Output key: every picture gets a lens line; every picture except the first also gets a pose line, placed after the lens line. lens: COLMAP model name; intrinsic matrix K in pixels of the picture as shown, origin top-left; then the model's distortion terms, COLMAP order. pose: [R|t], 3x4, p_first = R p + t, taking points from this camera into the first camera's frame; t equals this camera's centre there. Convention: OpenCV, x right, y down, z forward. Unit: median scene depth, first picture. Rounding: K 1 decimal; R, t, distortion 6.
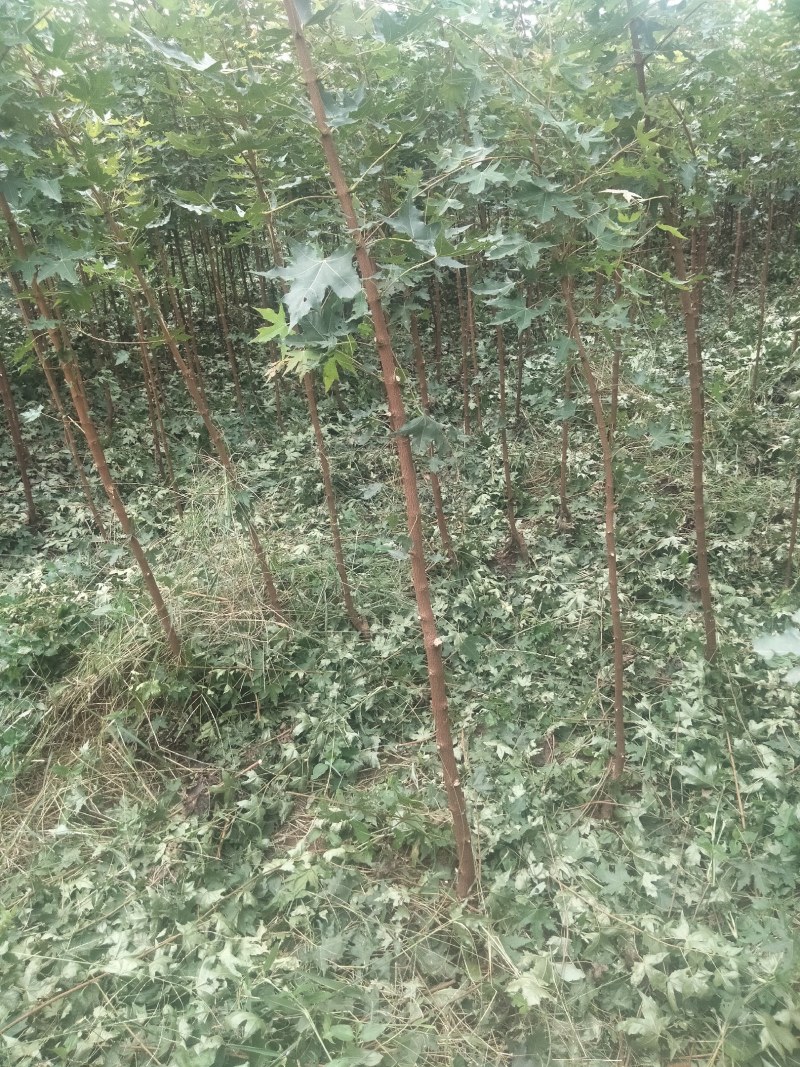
lens RADIAL K [[795.7, 0, 400.3], [0, 795.7, 530.5], [0, 0, 1]] dist [0.024378, -0.020176]
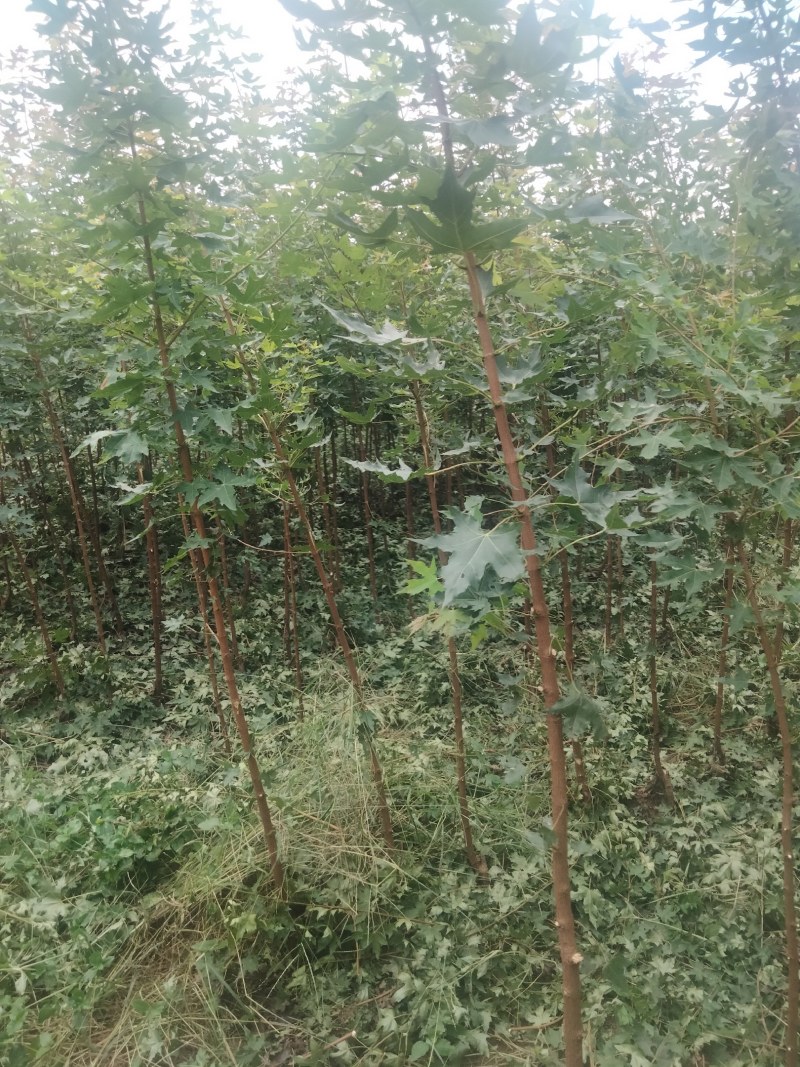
lens RADIAL K [[795.7, 0, 396.7], [0, 795.7, 503.2], [0, 0, 1]] dist [0.024378, -0.020176]
pose [[0.984161, 0.076337, -0.159997, -0.028211], [-0.105862, 0.977016, -0.185023, -0.104007], [0.142195, 0.199030, 0.969622, 0.032543]]
